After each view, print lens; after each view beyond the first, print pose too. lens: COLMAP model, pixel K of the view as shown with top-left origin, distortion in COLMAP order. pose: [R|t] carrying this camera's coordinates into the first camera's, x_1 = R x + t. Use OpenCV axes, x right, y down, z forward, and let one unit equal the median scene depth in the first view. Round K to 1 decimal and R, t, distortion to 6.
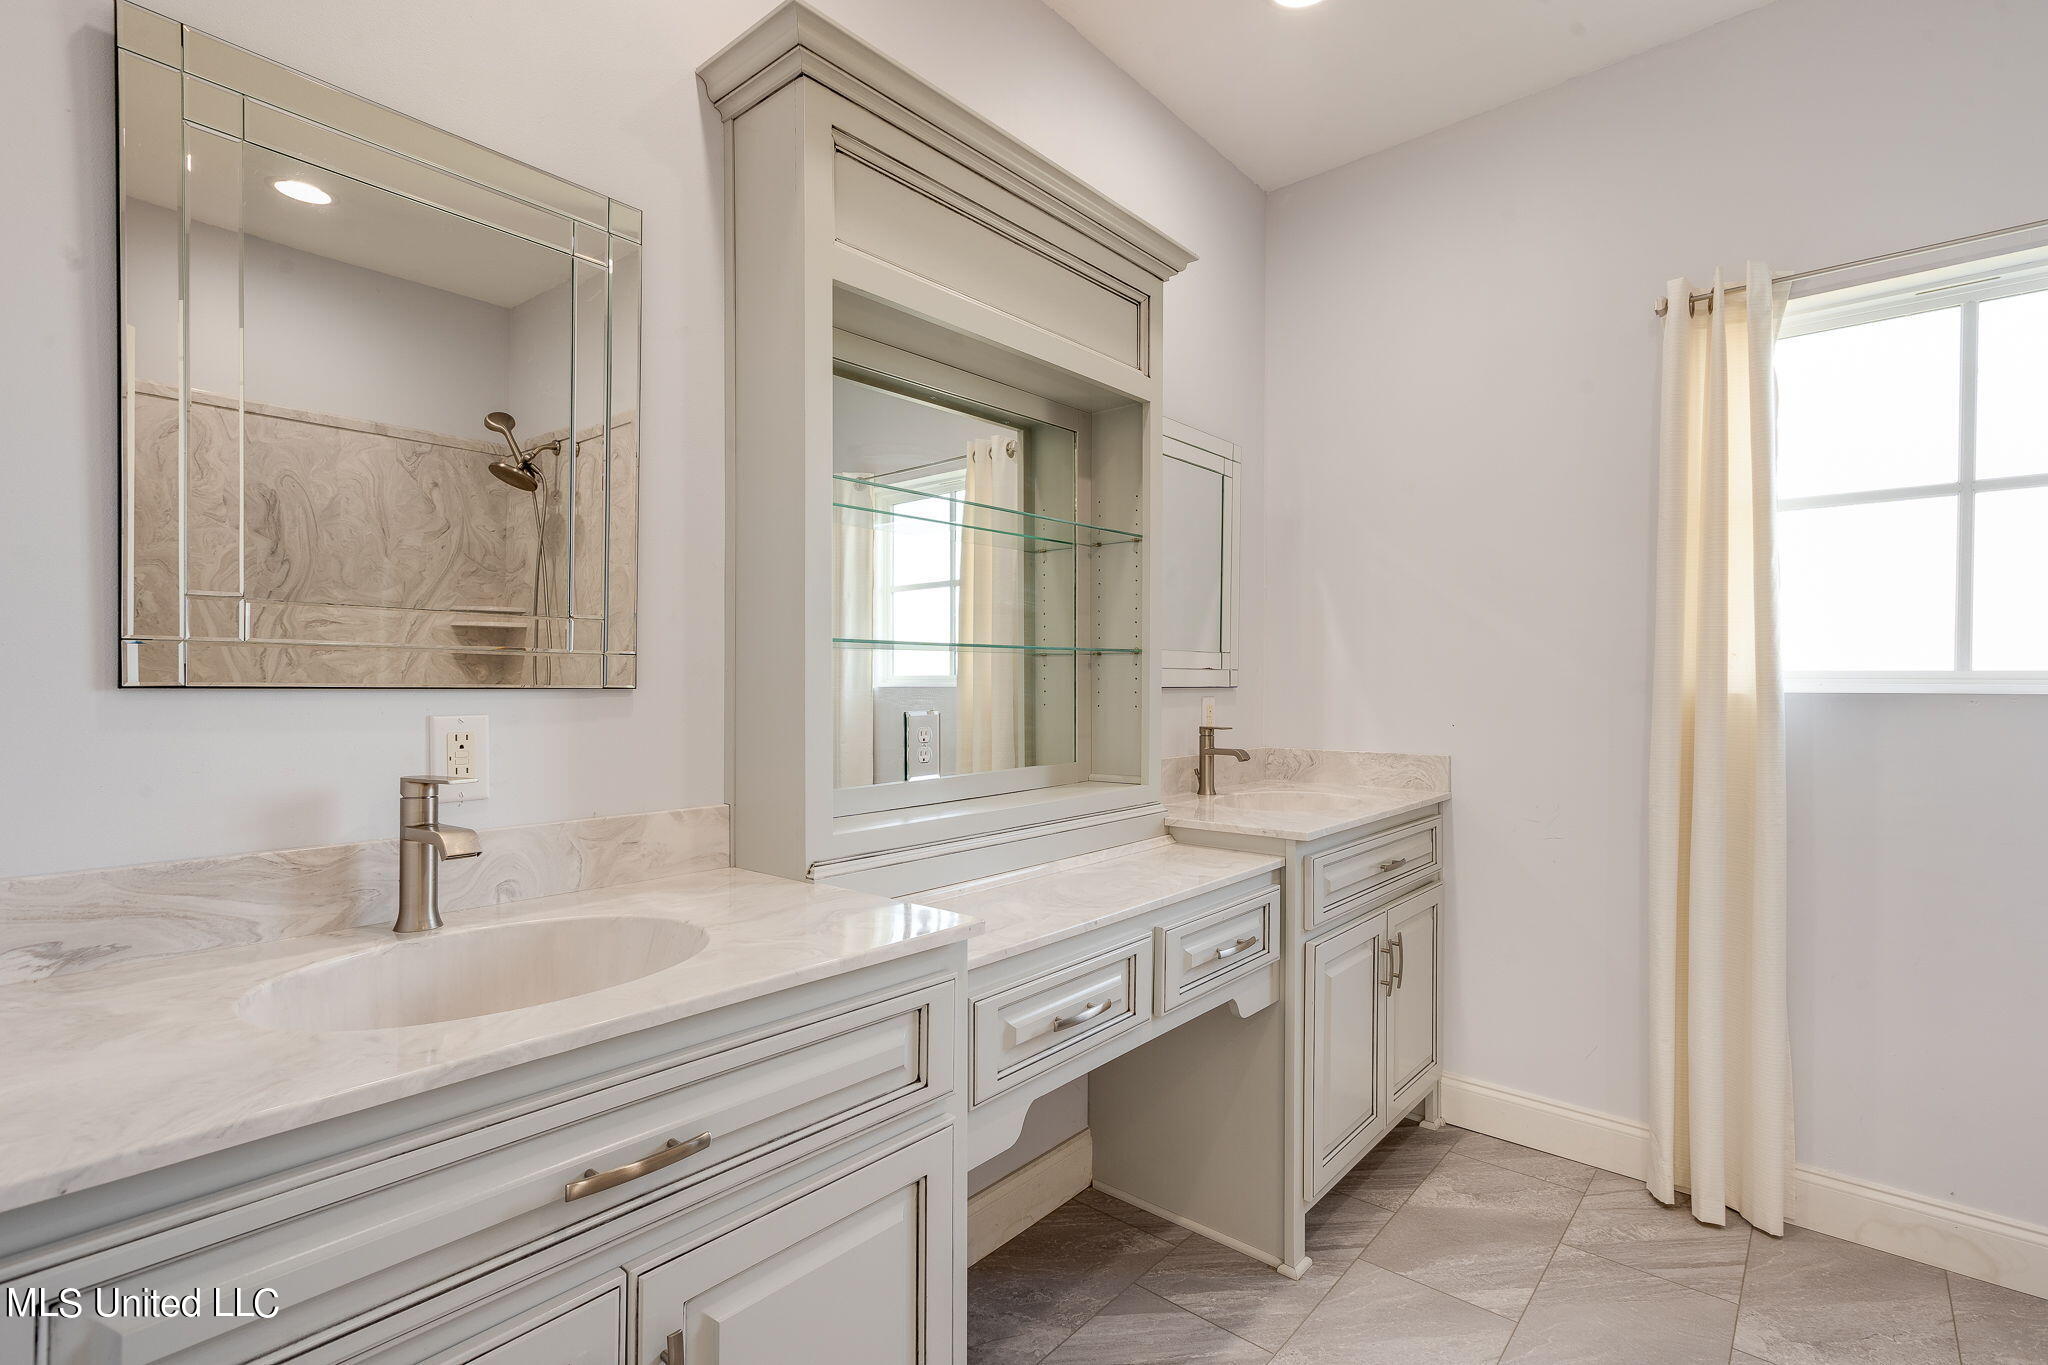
lens RADIAL K [[1010.2, 0, 1017.6], [0, 1010.2, 682.7], [0, 0, 1]] dist [-0.038161, 0.028227]
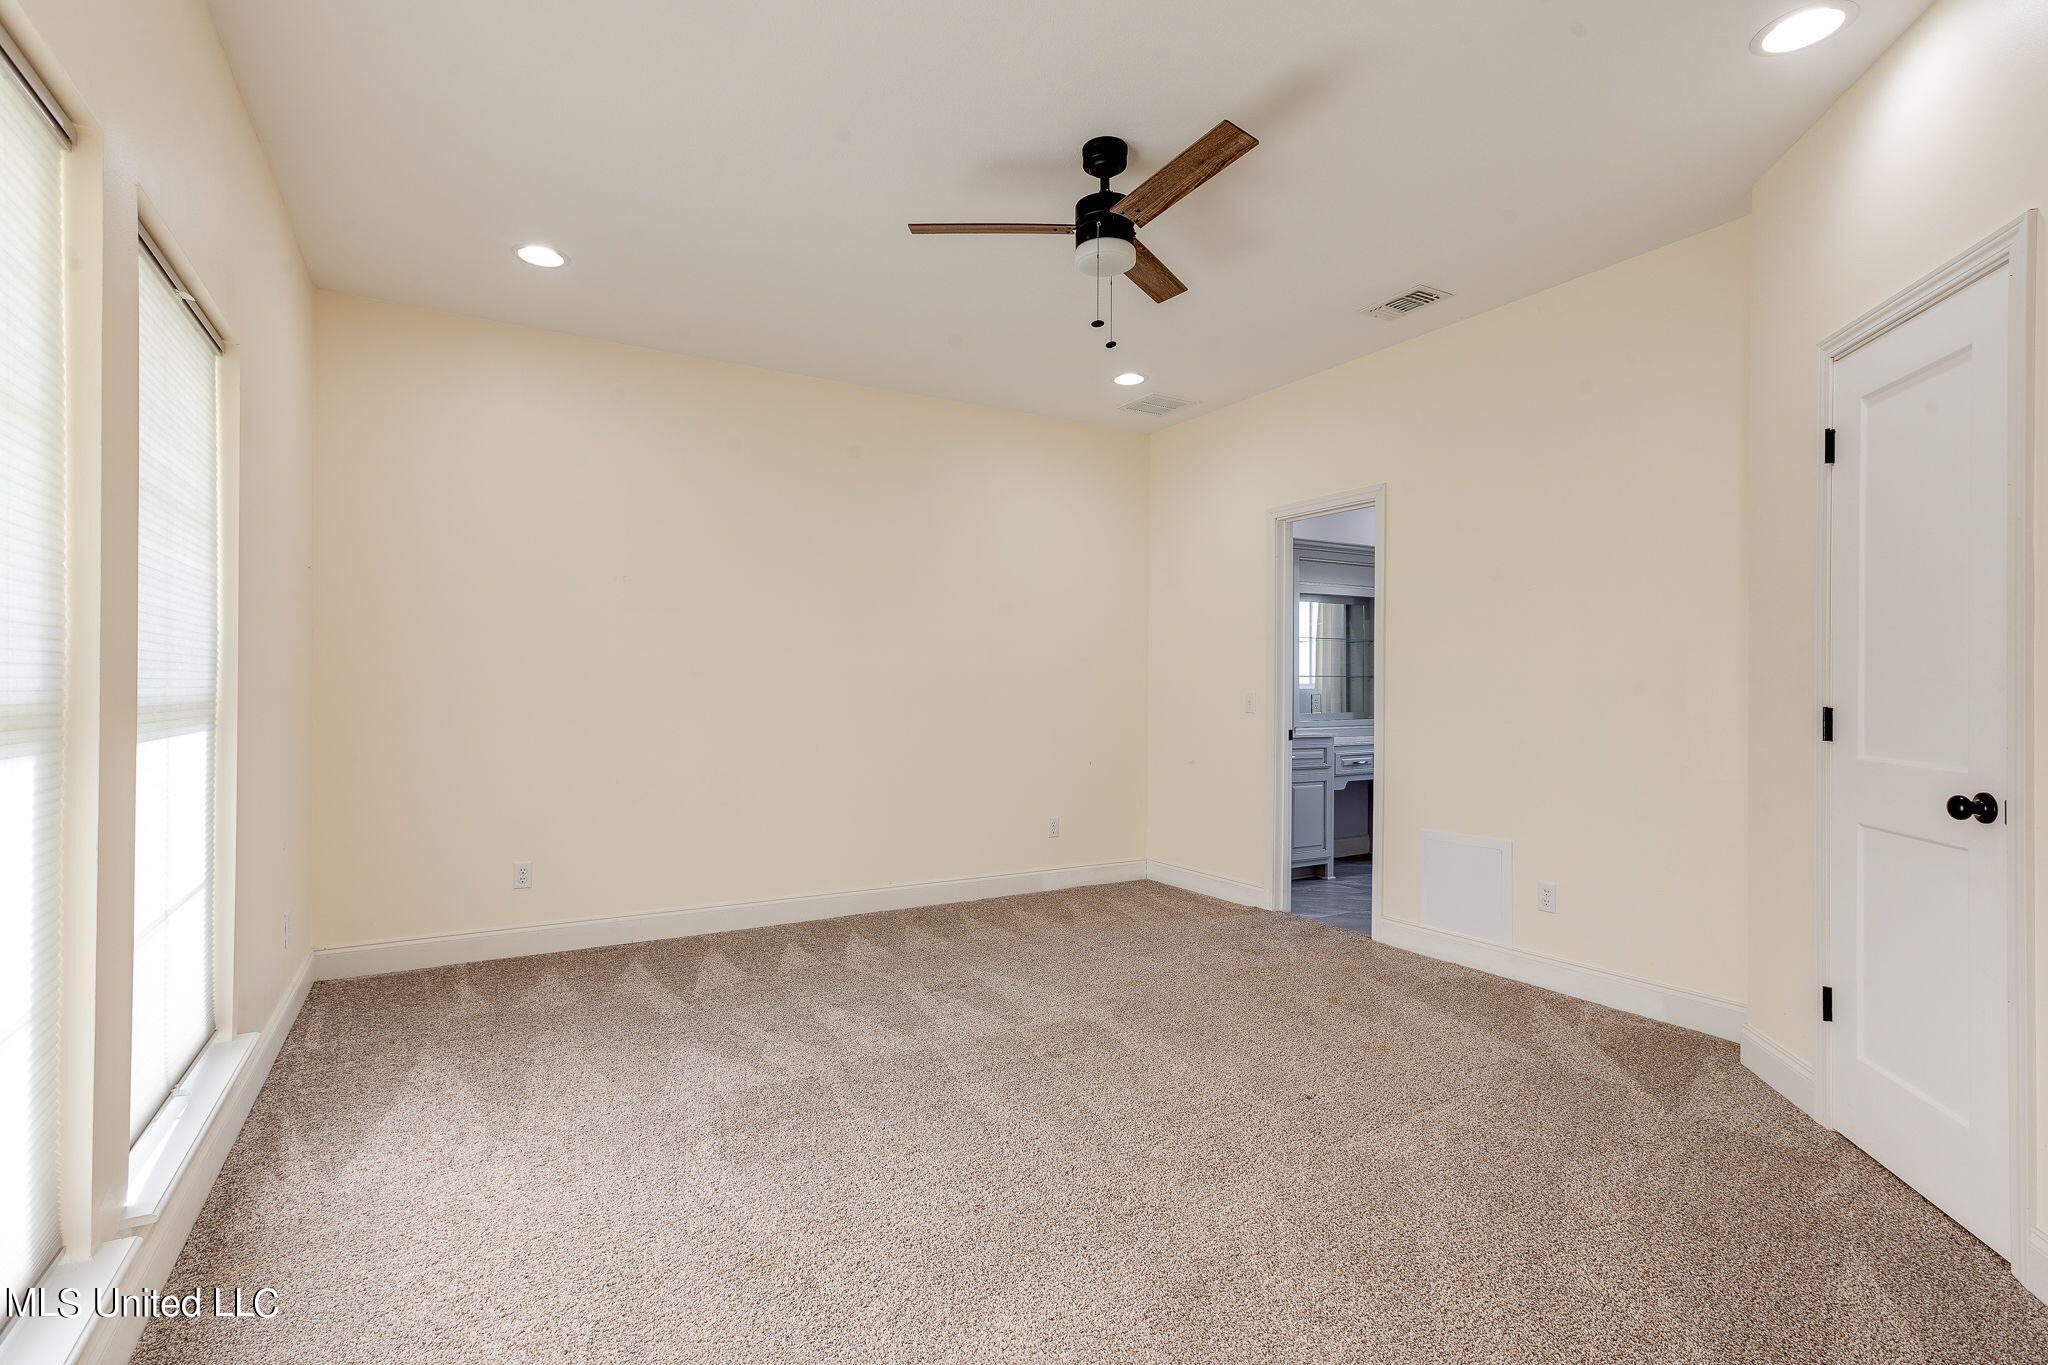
lens RADIAL K [[1010.2, 0, 1017.6], [0, 1010.2, 682.7], [0, 0, 1]] dist [-0.038161, 0.028227]
pose [[0.953310, 0.005236, -0.301947, -0.023256], [-0.008093, 0.999934, -0.008210, 0.022208], [0.301884, 0.010271, 0.953289, -2.421634]]
